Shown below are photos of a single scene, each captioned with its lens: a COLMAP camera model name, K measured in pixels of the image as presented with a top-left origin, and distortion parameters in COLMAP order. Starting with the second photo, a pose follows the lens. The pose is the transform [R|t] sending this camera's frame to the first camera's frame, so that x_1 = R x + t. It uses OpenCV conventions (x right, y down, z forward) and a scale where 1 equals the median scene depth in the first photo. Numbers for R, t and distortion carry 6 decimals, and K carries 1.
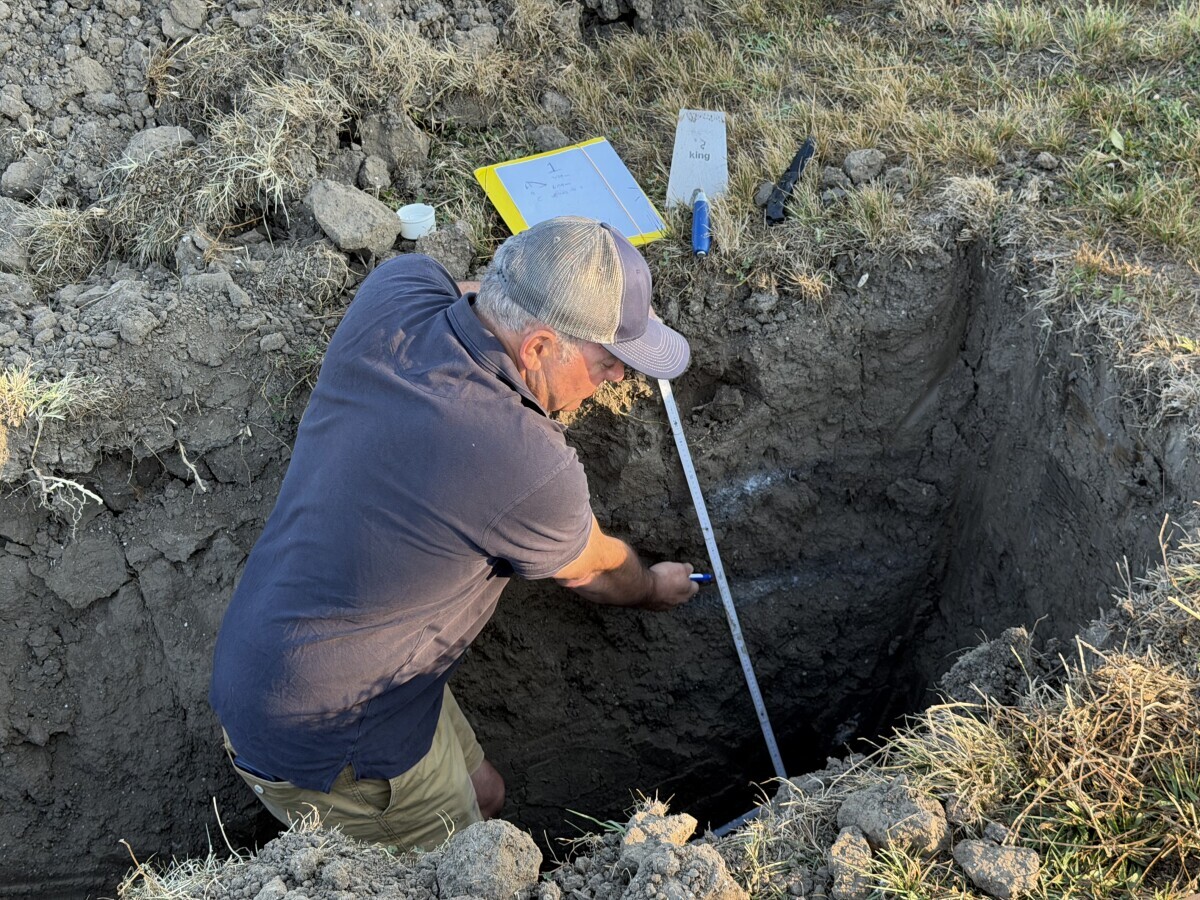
lens RADIAL K [[1690.5, 0, 616.5], [0, 1690.5, 453.9], [0, 0, 1]] dist [0.116176, 0.000000]
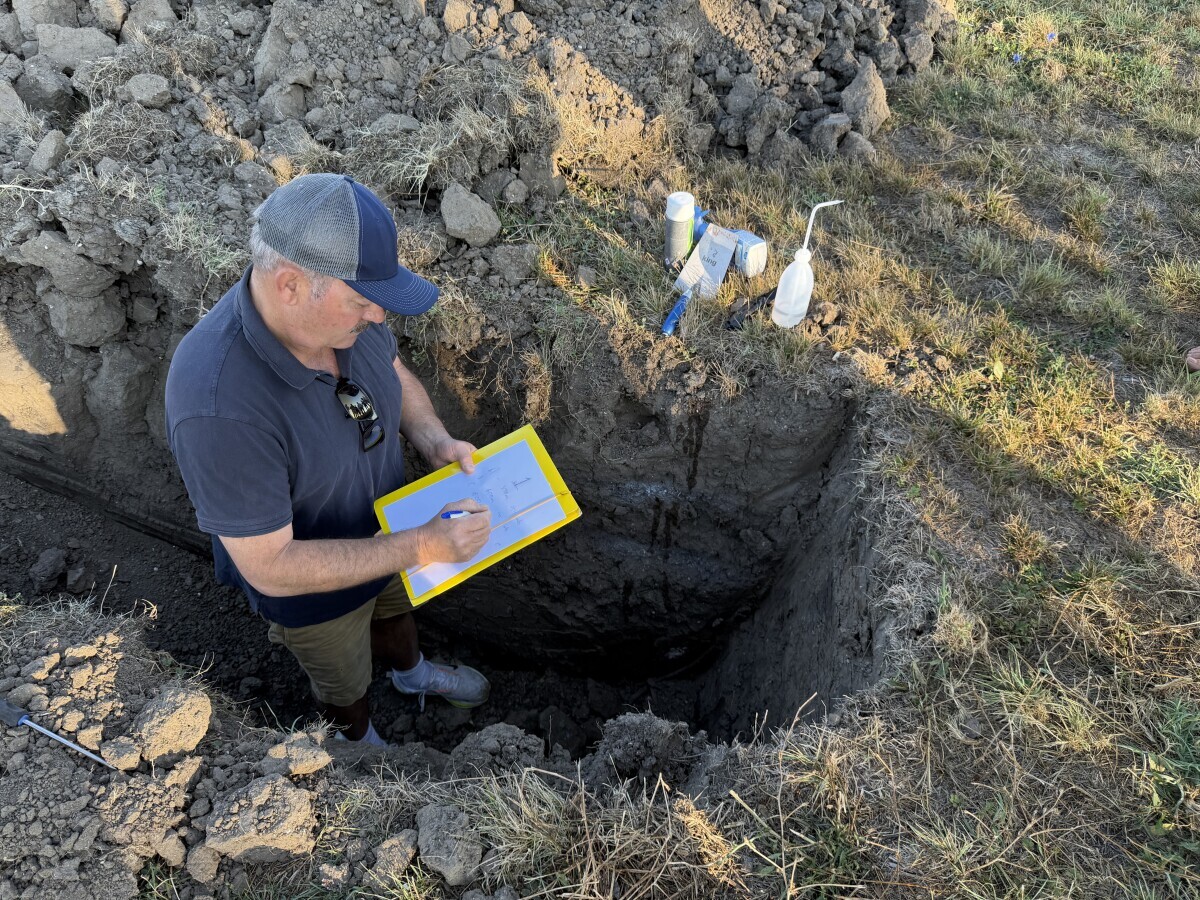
lens RADIAL K [[853.8, 0, 610.6], [0, 853.8, 449.8], [0, 0, 1]] dist [0.018967, -0.042281]
pose [[0.891649, 0.407306, -0.197644, 0.183017], [-0.375725, 0.909307, 0.178864, -0.133315], [0.252571, -0.085224, 0.963818, 0.301728]]
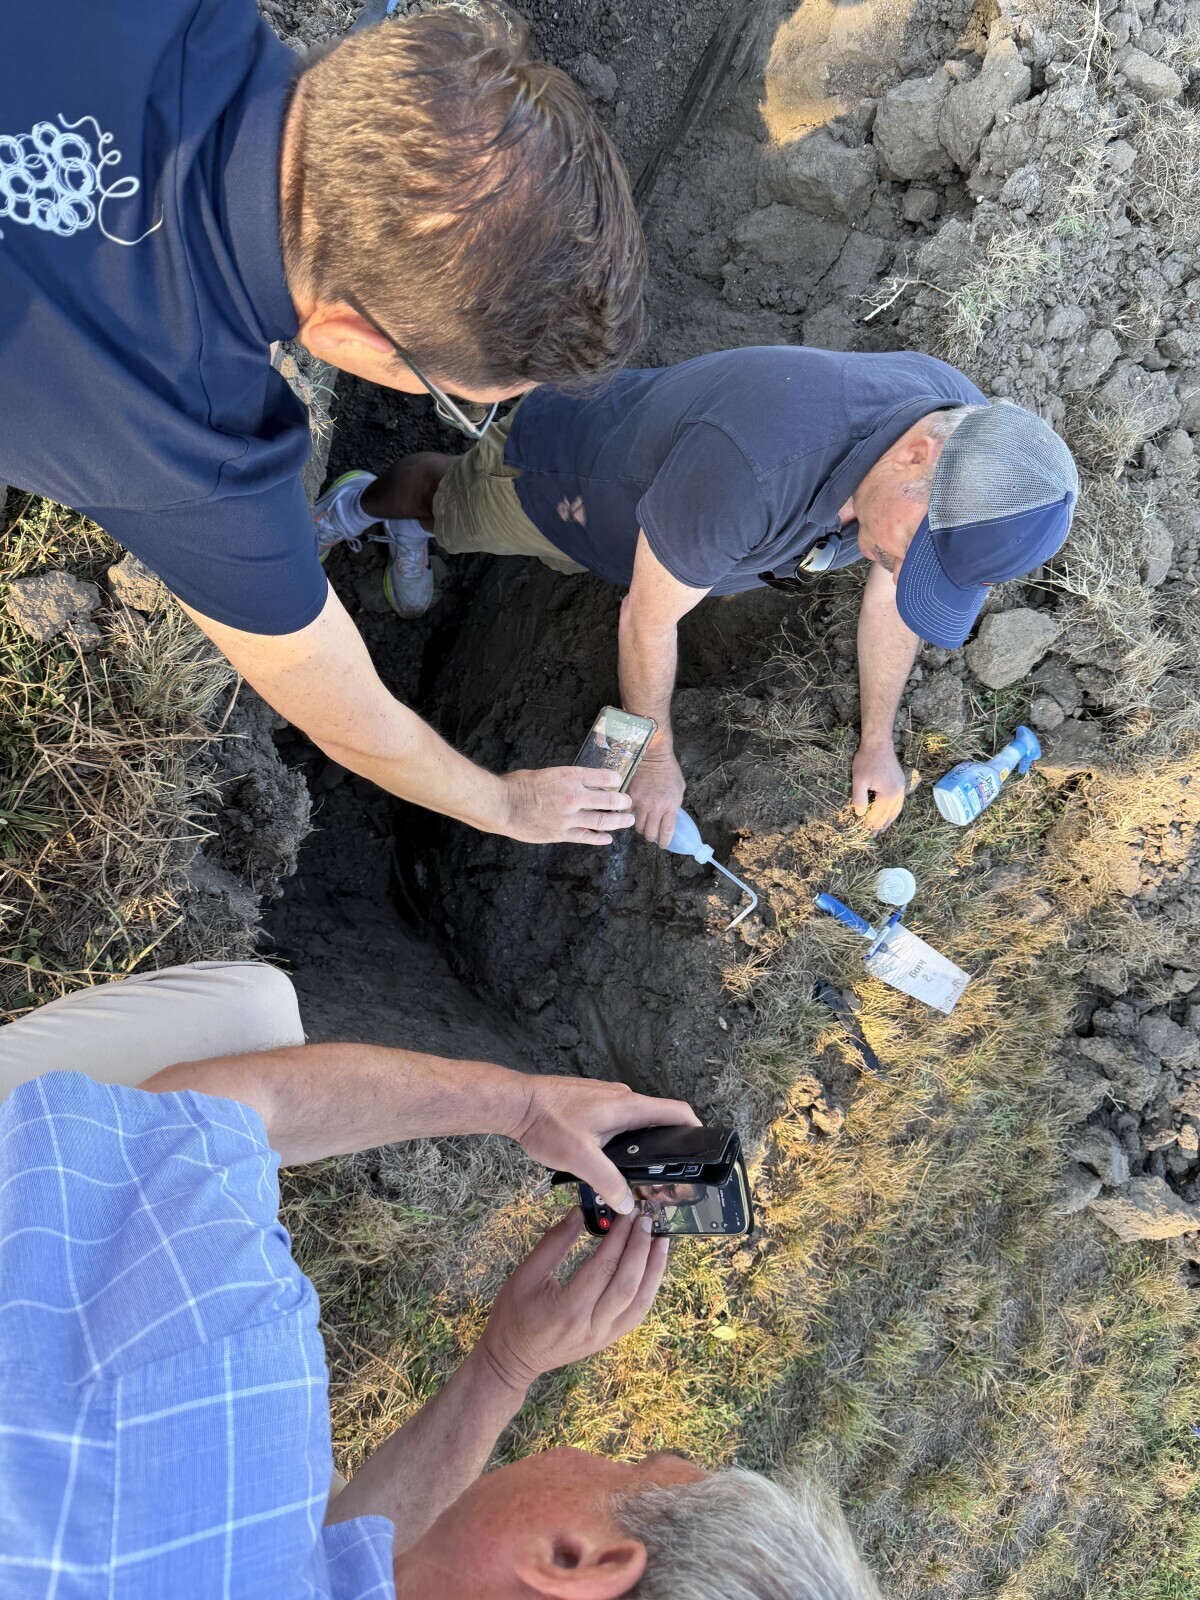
lens RADIAL K [[1138.4, 0, 592.9], [0, 1138.4, 801.5], [0, 0, 1]] dist [0.018967, -0.042281]
pose [[-0.505026, 0.851534, -0.140852, 0.163958], [-0.839916, -0.447296, 0.307357, -0.183169], [0.198723, 0.273527, 0.941112, 0.295739]]
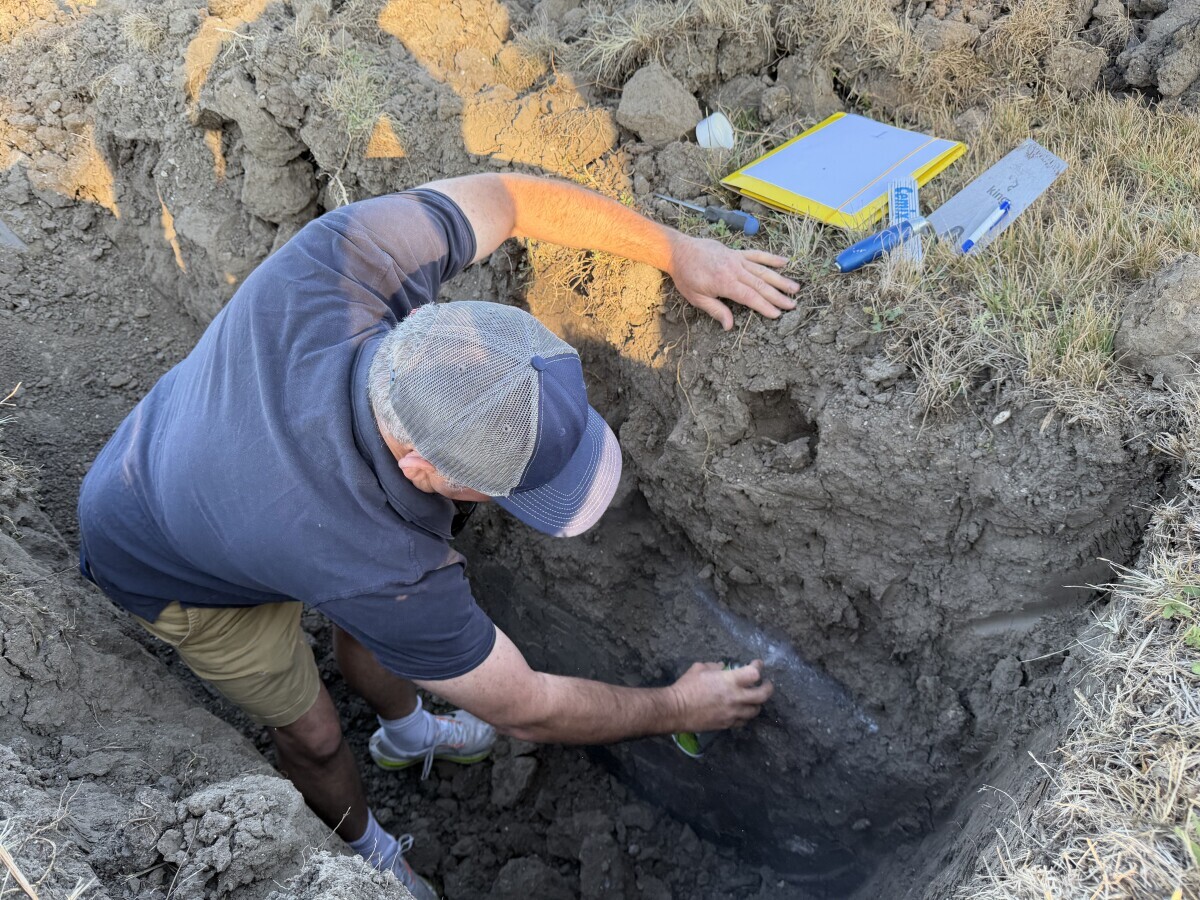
lens RADIAL K [[853.8, 0, 602.6], [0, 853.8, 459.4], [0, 0, 1]] dist [0.018967, -0.042281]
pose [[0.538744, 0.581425, -0.609672, 0.274474], [-0.521866, 0.798428, 0.300282, -0.106022], [0.661370, 0.156392, 0.733574, 0.623102]]
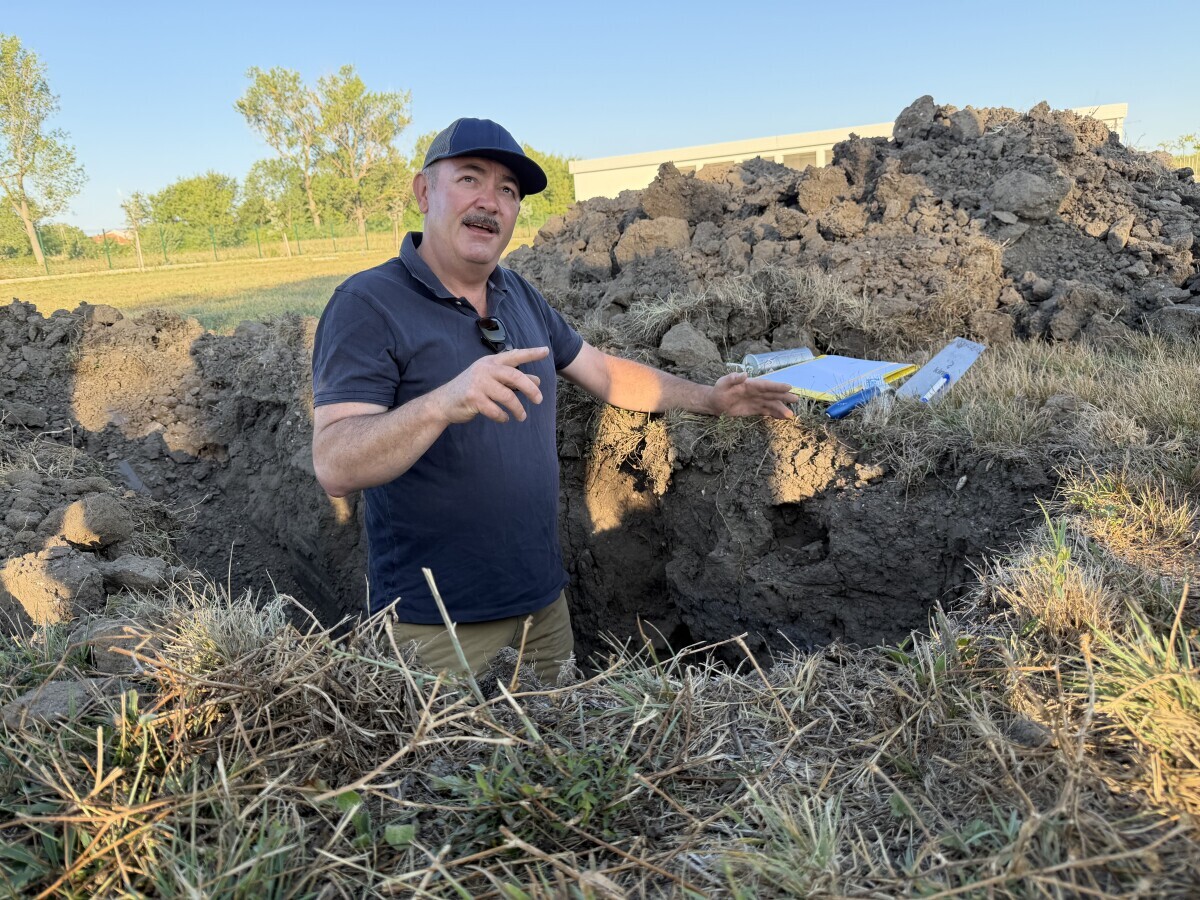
lens RADIAL K [[853.8, 0, 596.5], [0, 853.8, 450.6], [0, 0, 1]] dist [0.018967, -0.042281]
pose [[0.527311, 0.274837, -0.803995, 0.408255], [-0.535025, 0.842491, -0.062906, 0.021546], [0.660070, 0.463328, 0.591299, 0.560584]]
